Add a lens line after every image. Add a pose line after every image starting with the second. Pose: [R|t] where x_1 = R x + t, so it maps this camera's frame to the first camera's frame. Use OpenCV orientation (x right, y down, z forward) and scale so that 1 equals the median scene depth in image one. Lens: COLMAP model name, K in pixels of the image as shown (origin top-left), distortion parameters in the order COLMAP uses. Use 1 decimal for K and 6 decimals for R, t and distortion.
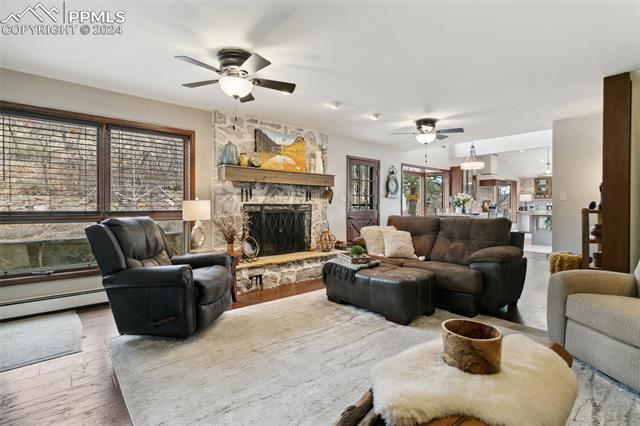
lens RADIAL K [[302.7, 0, 320.0], [0, 302.7, 213.0], [0, 0, 1]] dist [0.002202, 0.000567]
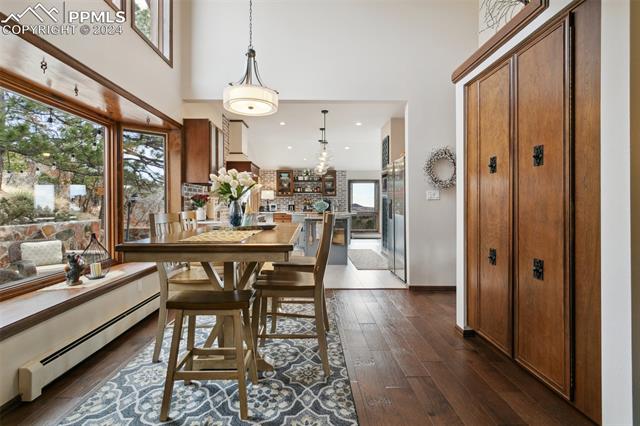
lens RADIAL K [[301.5, 0, 311.7], [0, 301.5, 205.3], [0, 0, 1]] dist [0.002117, 0.000477]
pose [[0.641492, 0.002663, 0.767125, 0.183534], [0.015122, 0.999756, -0.016116, -0.010635], [-0.766981, 0.021939, 0.641295, 0.500079]]
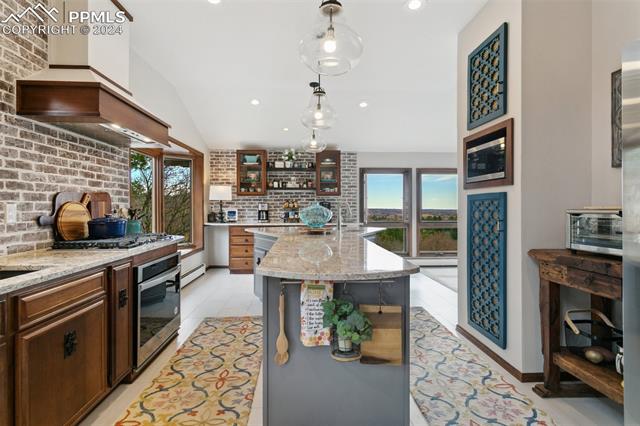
lens RADIAL K [[312.3, 0, 316.0], [0, 312.3, 206.7], [0, 0, 1]] dist [0.001999, 0.001404]
pose [[0.609435, 0.002607, 0.792832, 0.485887], [0.015089, 0.999775, -0.014886, -0.025201], [-0.792692, 0.021035, 0.609259, 0.740722]]
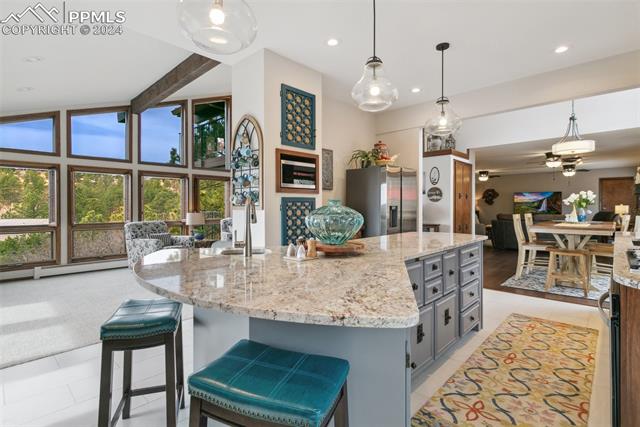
lens RADIAL K [[312.3, 0, 316.0], [0, 312.3, 207.2], [0, 0, 1]] dist [0.001999, 0.001404]
pose [[-0.994442, 0.006549, -0.105082, 0.785632], [0.004438, 0.999784, 0.020310, -0.033523], [0.105193, 0.019731, -0.994256, 1.139882]]
